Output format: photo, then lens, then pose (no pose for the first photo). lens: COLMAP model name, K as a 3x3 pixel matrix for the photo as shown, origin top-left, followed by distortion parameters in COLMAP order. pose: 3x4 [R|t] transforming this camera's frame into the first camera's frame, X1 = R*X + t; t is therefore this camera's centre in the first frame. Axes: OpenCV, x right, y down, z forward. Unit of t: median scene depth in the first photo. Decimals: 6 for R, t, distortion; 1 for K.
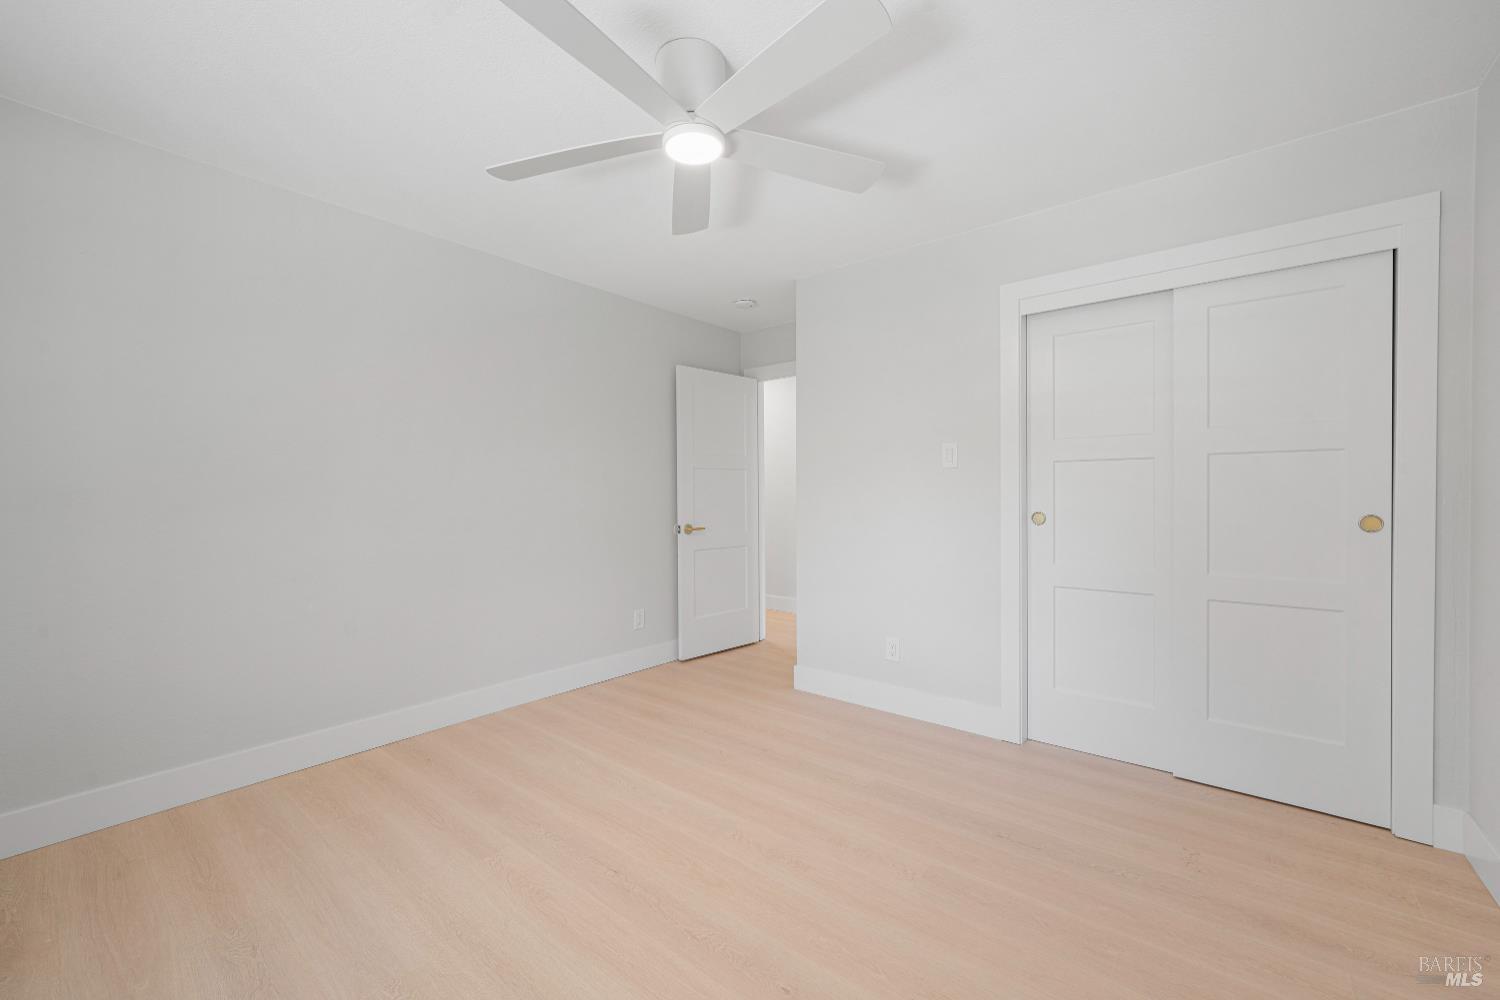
lens RADIAL K [[606.3, 0, 745.2], [0, 606.3, 500.5], [0, 0, 1]] dist [0.000133, 0.000142]
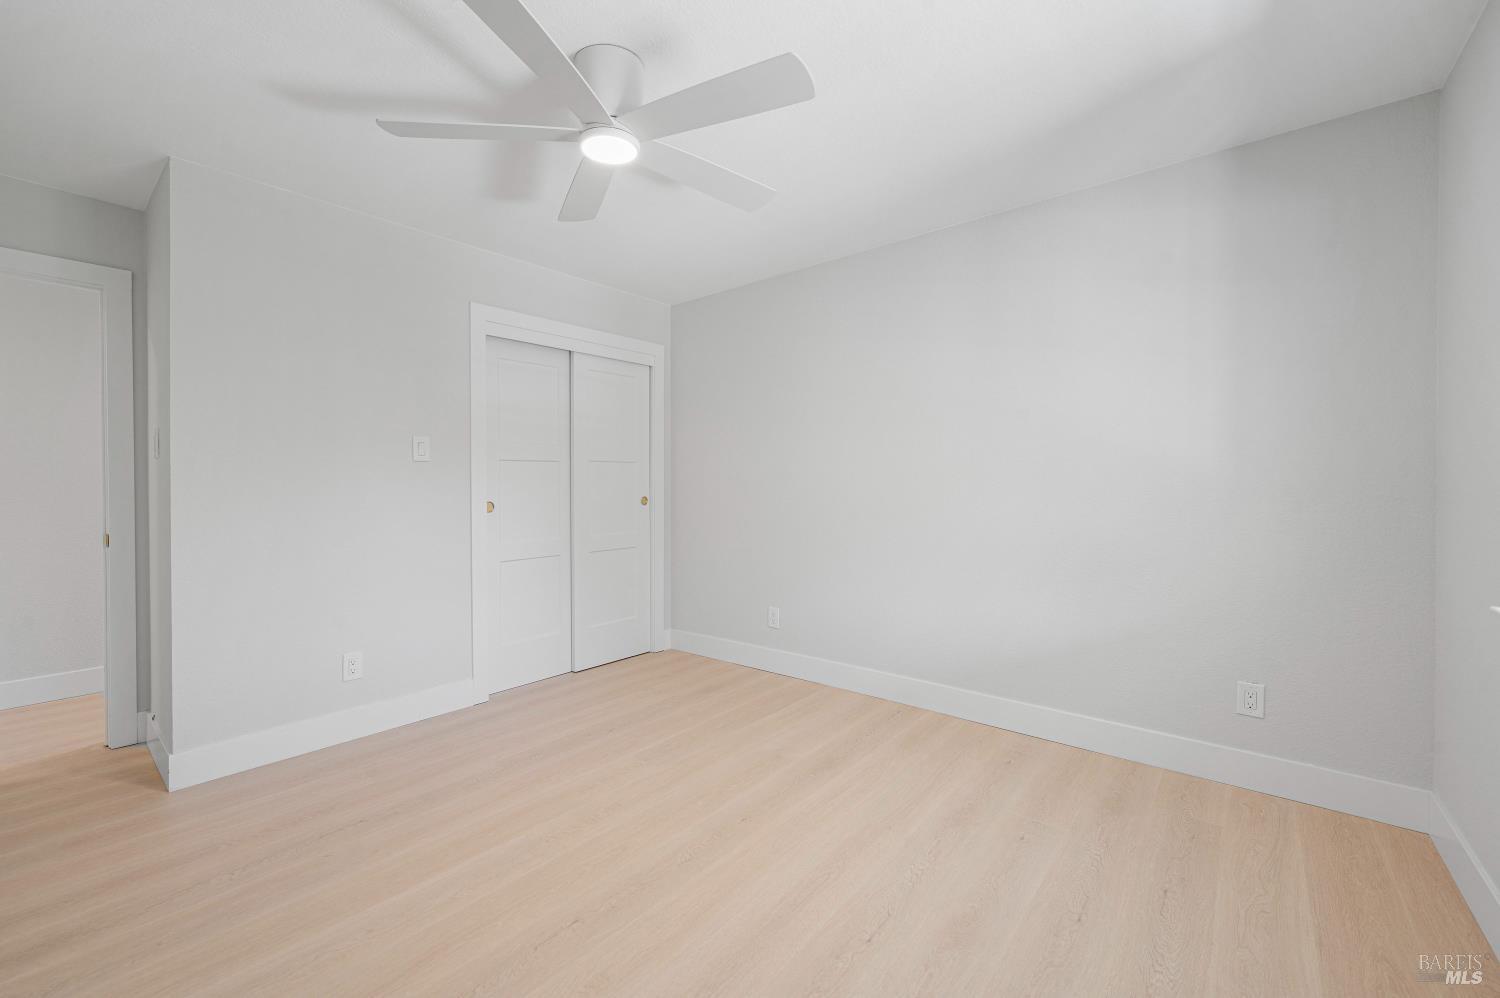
lens RADIAL K [[599.7, 0, 736.9], [0, 599.7, 486.0], [0, 0, 1]] dist [-0.000181, -0.000006]
pose [[0.005678, 0.002316, 0.999981, -0.857341], [0.014014, 0.999899, -0.002396, -0.001541], [-0.999886, 0.014028, 0.005645, 0.625747]]
